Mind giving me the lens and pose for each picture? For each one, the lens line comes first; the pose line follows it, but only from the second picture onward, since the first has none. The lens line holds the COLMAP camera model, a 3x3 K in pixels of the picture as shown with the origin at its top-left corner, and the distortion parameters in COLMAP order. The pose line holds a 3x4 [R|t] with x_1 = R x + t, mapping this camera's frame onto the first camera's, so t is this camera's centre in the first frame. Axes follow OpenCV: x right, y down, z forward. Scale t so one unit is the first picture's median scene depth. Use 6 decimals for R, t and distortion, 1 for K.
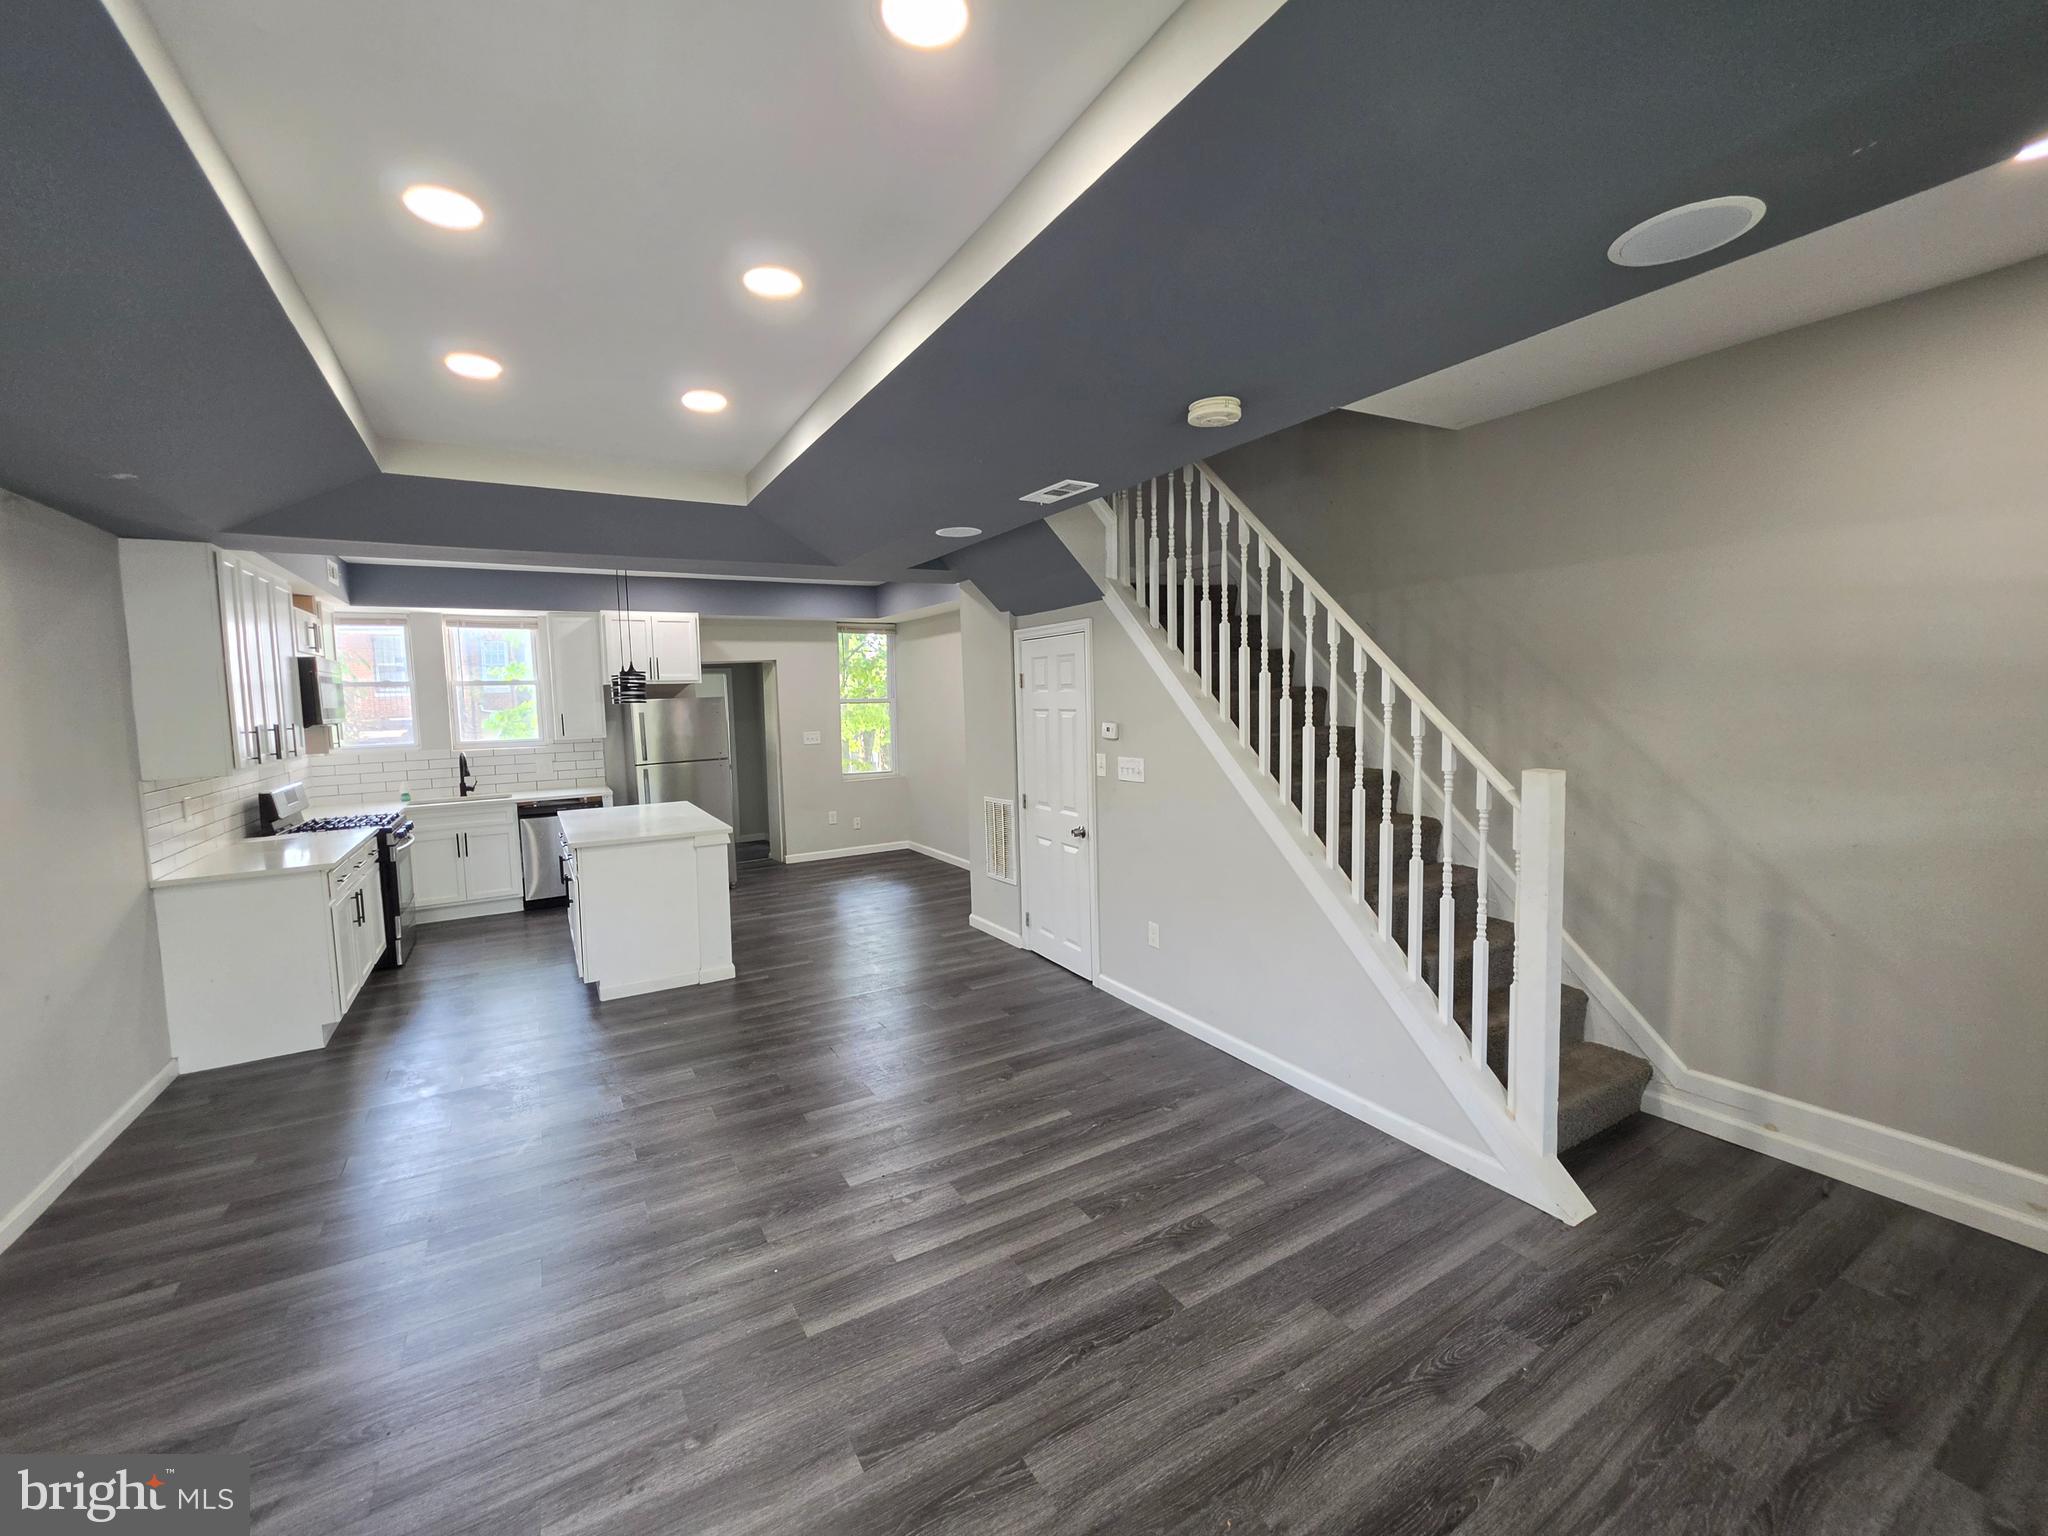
lens RADIAL K [[835.1, 0, 1019.0], [0, 835.1, 756.7], [0, 0, 1]] dist [-0.002104, 0.000473]
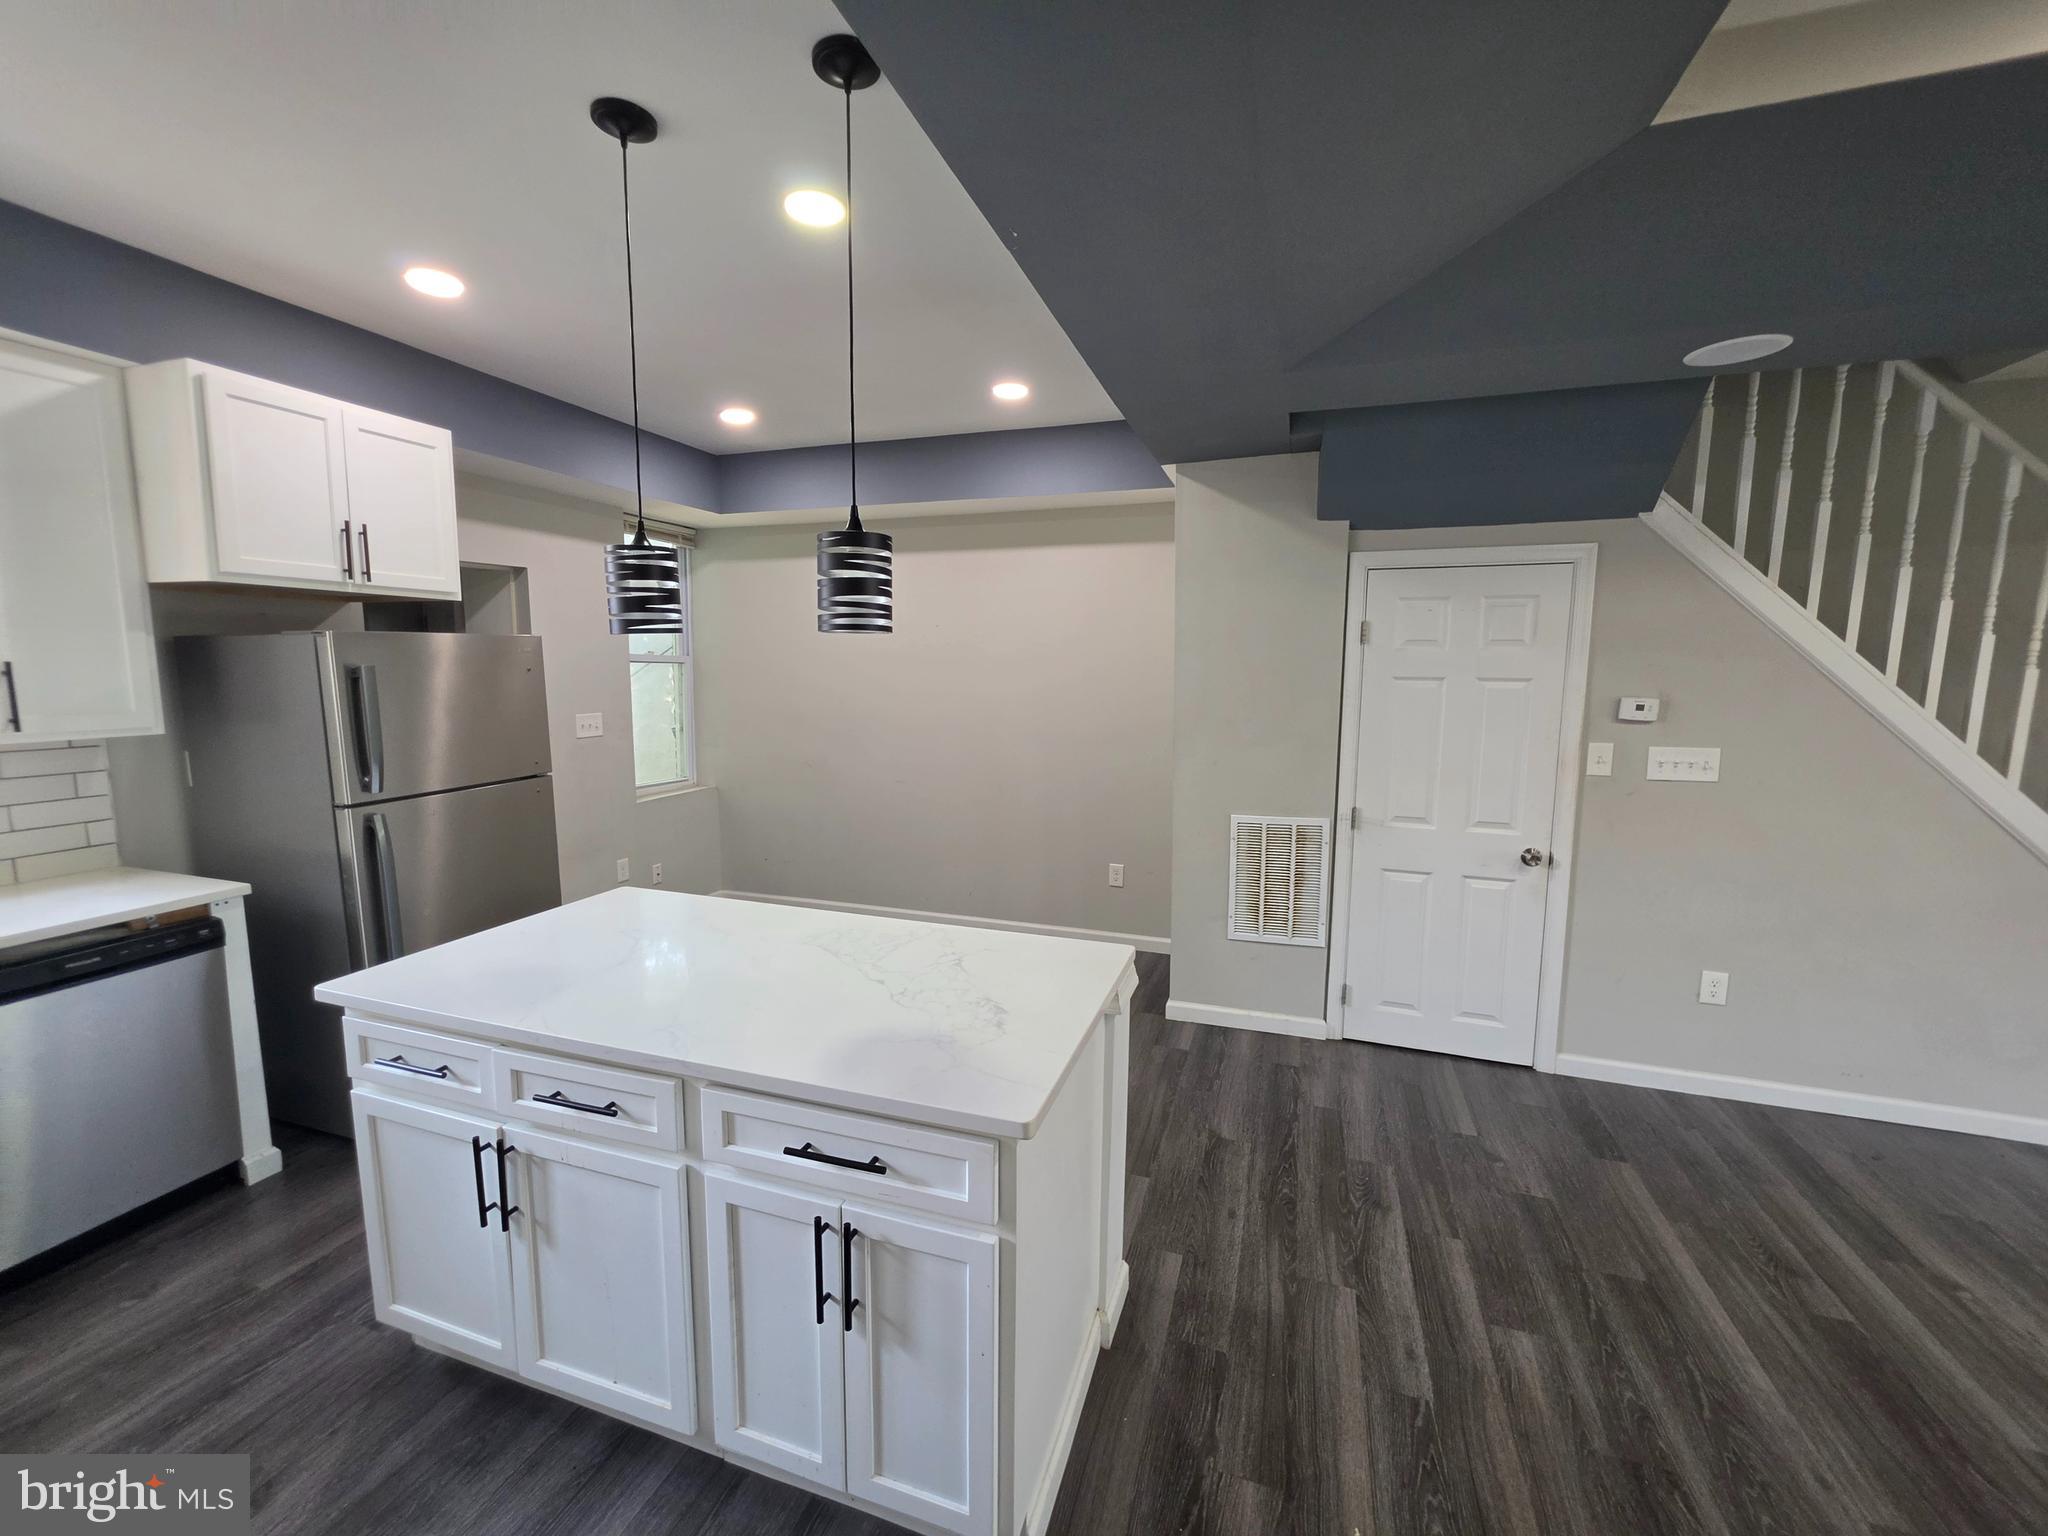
lens RADIAL K [[828.5, 0, 1026.7], [0, 828.5, 761.8], [0, 0, 1]] dist [-0.004292, 0.000565]
pose [[0.756614, -0.044487, 0.652346, -0.677104], [0.023241, 0.998882, 0.041163, -0.026057], [-0.653448, -0.015983, 0.756802, 0.753153]]
